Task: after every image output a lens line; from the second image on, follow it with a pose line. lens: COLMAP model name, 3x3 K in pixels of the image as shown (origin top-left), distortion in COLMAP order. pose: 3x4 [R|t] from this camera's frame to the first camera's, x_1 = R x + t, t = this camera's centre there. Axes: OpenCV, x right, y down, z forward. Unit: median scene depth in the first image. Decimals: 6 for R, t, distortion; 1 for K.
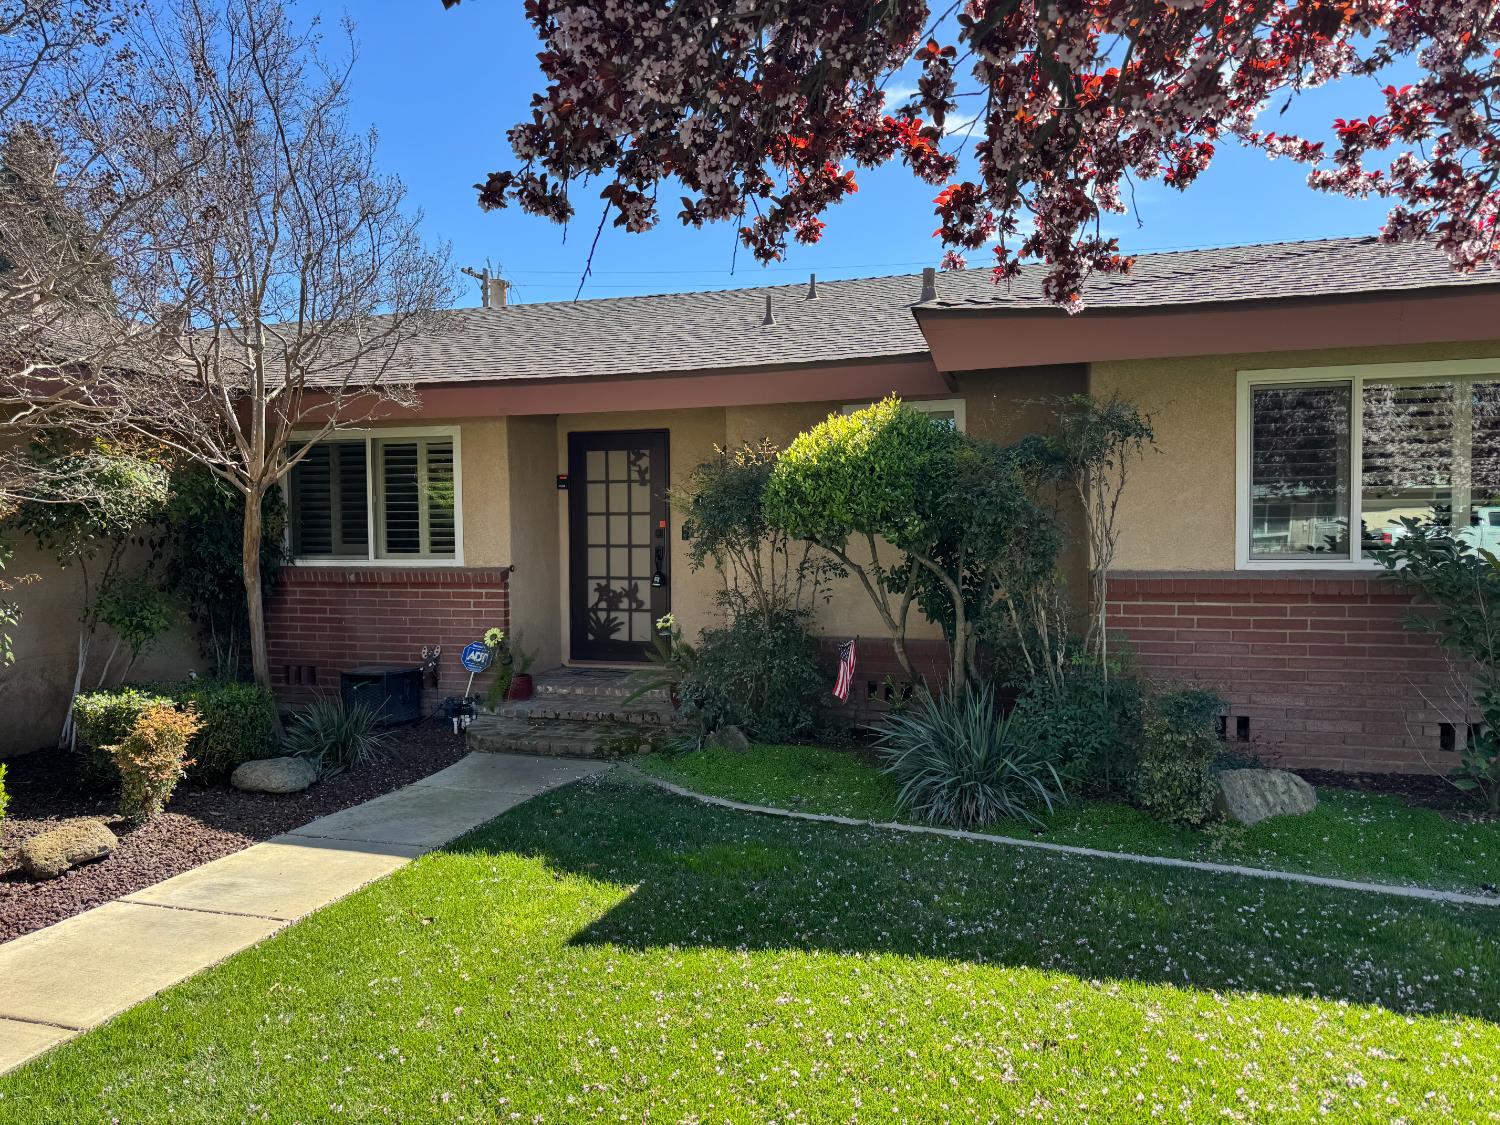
lens RADIAL K [[1060.8, 0, 752.0], [0, 1060.8, 533.2], [0, 0, 1]] dist [0.084312, -0.111802]
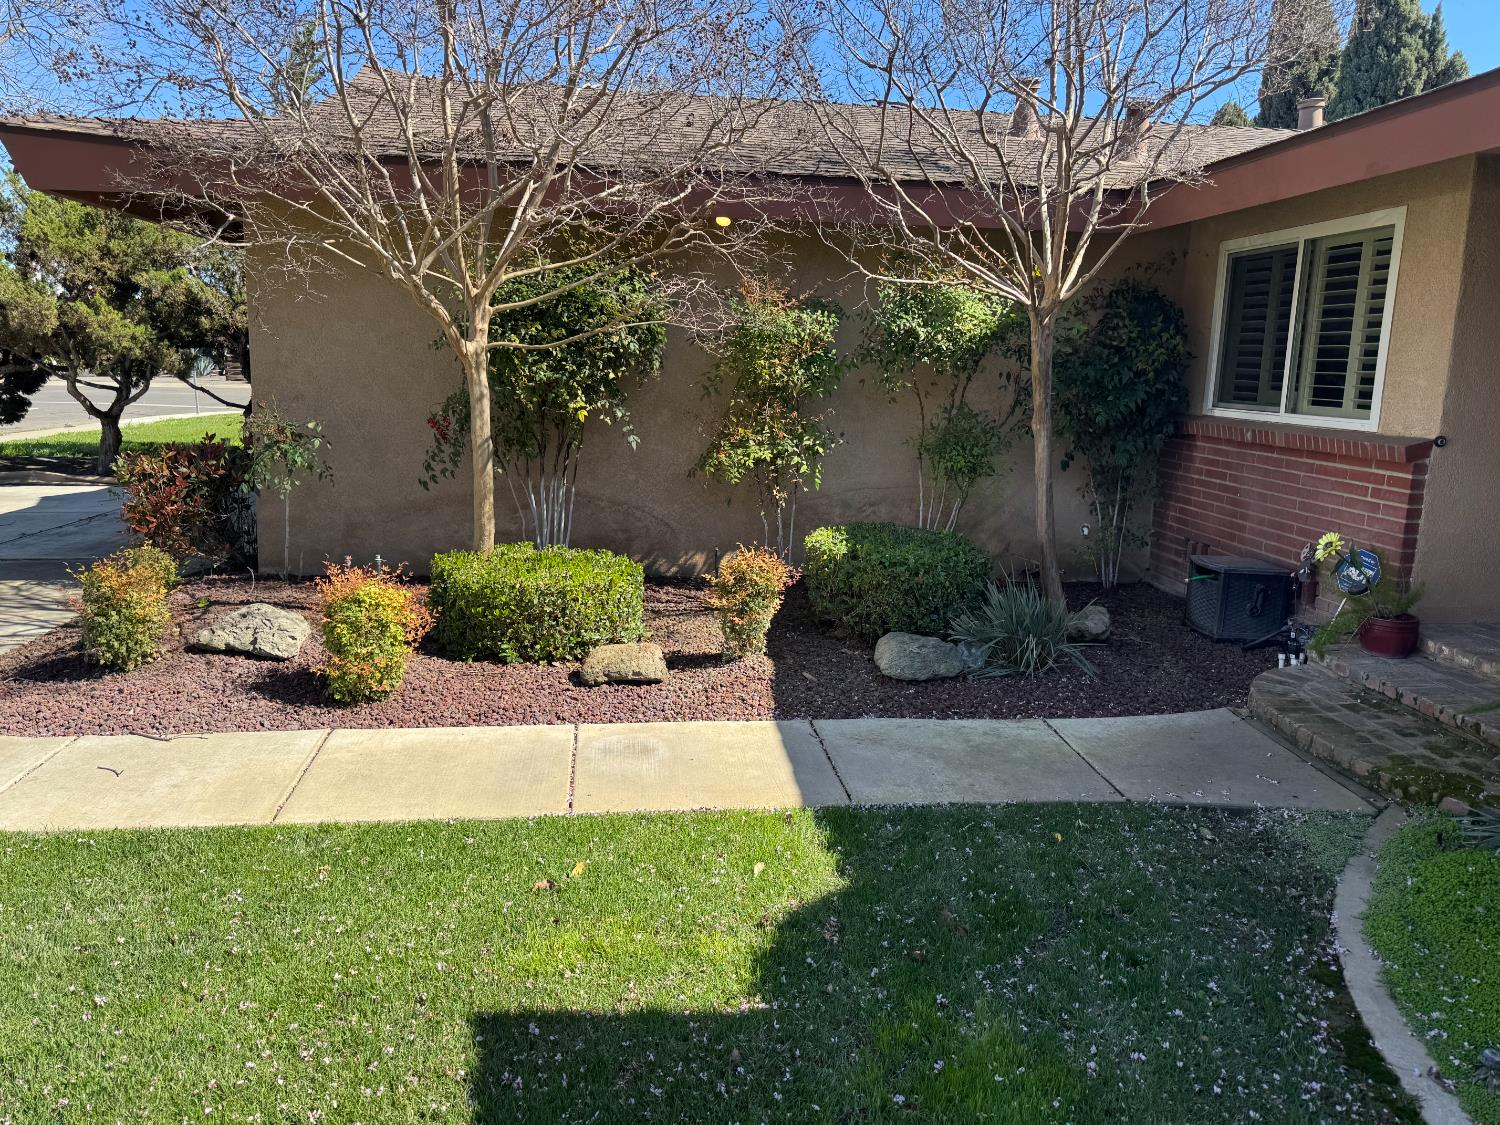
lens RADIAL K [[1060.8, 0, 752.0], [0, 1060.8, 533.2], [0, 0, 1]] dist [0.084312, -0.111802]
pose [[0.385833, 0.164039, -0.907868, 0.257610], [-0.032026, 0.985854, 0.164519, -0.005068], [0.922012, -0.034401, 0.385629, 0.561431]]
